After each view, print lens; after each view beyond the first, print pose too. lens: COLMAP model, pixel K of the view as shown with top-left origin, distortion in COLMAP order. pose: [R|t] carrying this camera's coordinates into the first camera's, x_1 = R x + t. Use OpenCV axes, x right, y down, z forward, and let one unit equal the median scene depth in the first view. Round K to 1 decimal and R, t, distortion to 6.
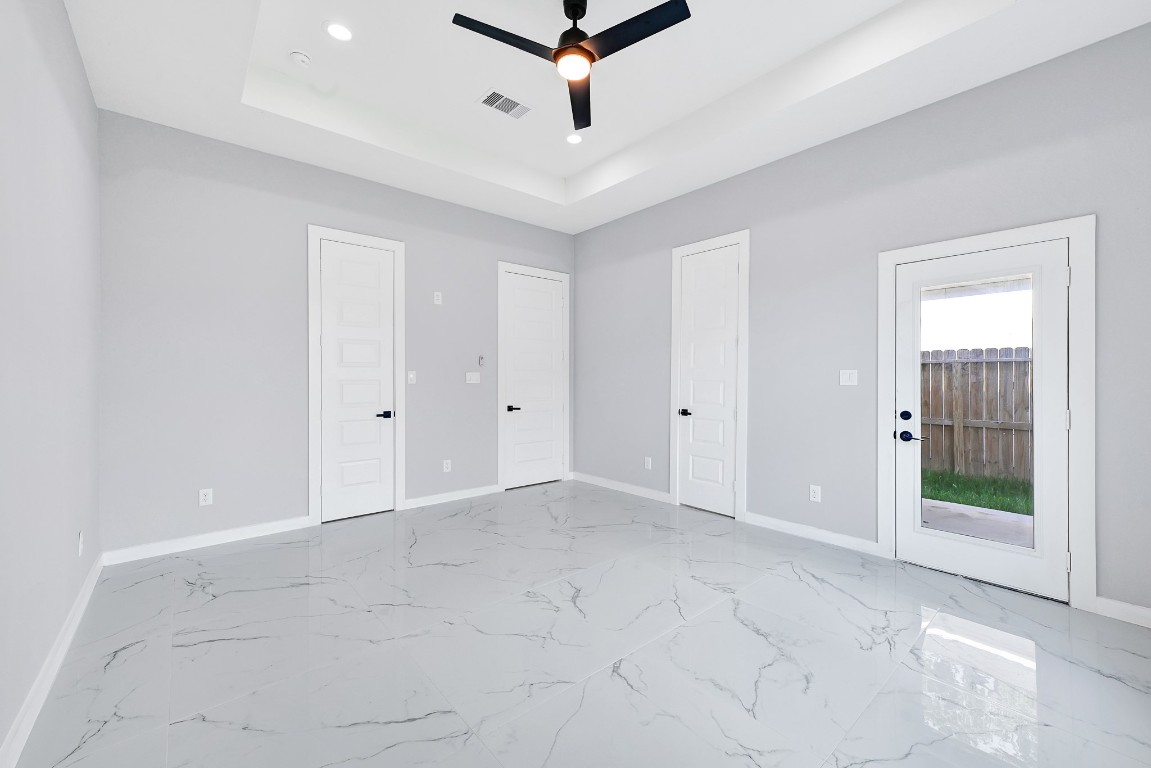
lens RADIAL K [[461.7, 0, 568.9], [0, 461.7, 382.7], [0, 0, 1]] dist [-0.000839, -0.000074]
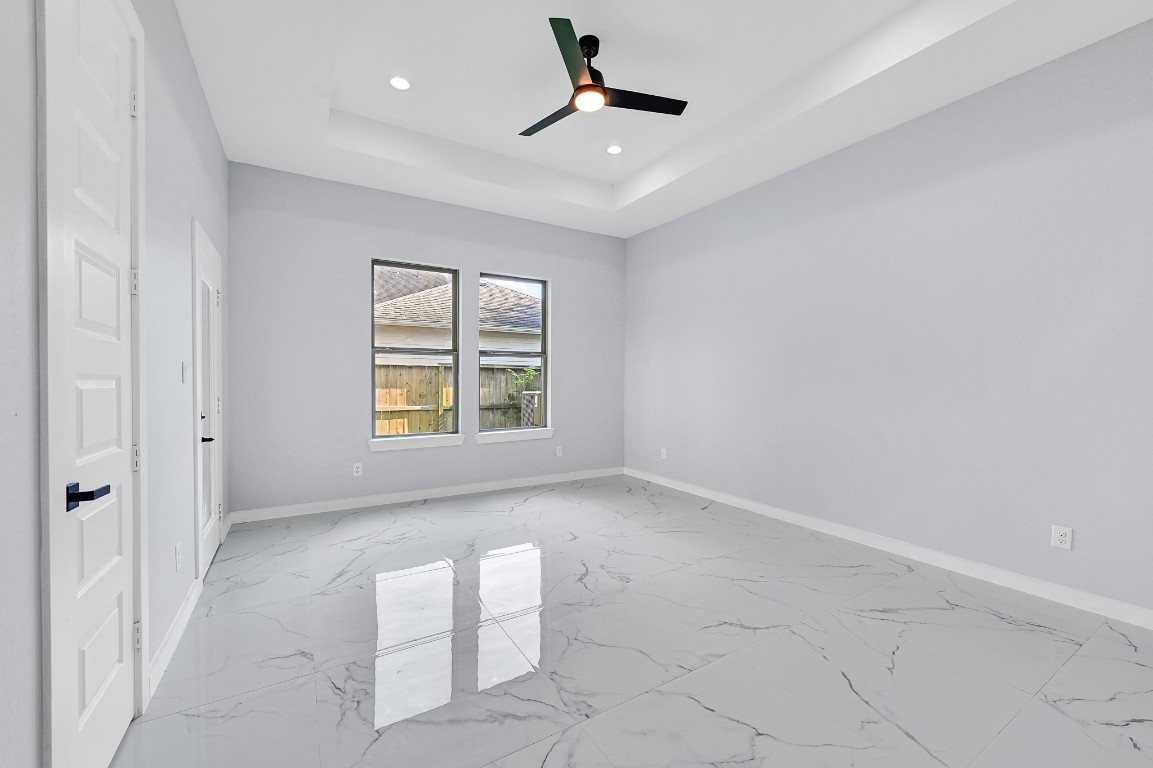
lens RADIAL K [[462.5, 0, 569.9], [0, 462.5, 382.7], [0, 0, 1]] dist [-0.000839, -0.000074]
pose [[-0.986240, -0.003886, 0.165275, -0.128003], [-0.002633, 0.999966, 0.007804, -0.005430], [-0.165299, 0.007261, -0.986217, 2.014428]]
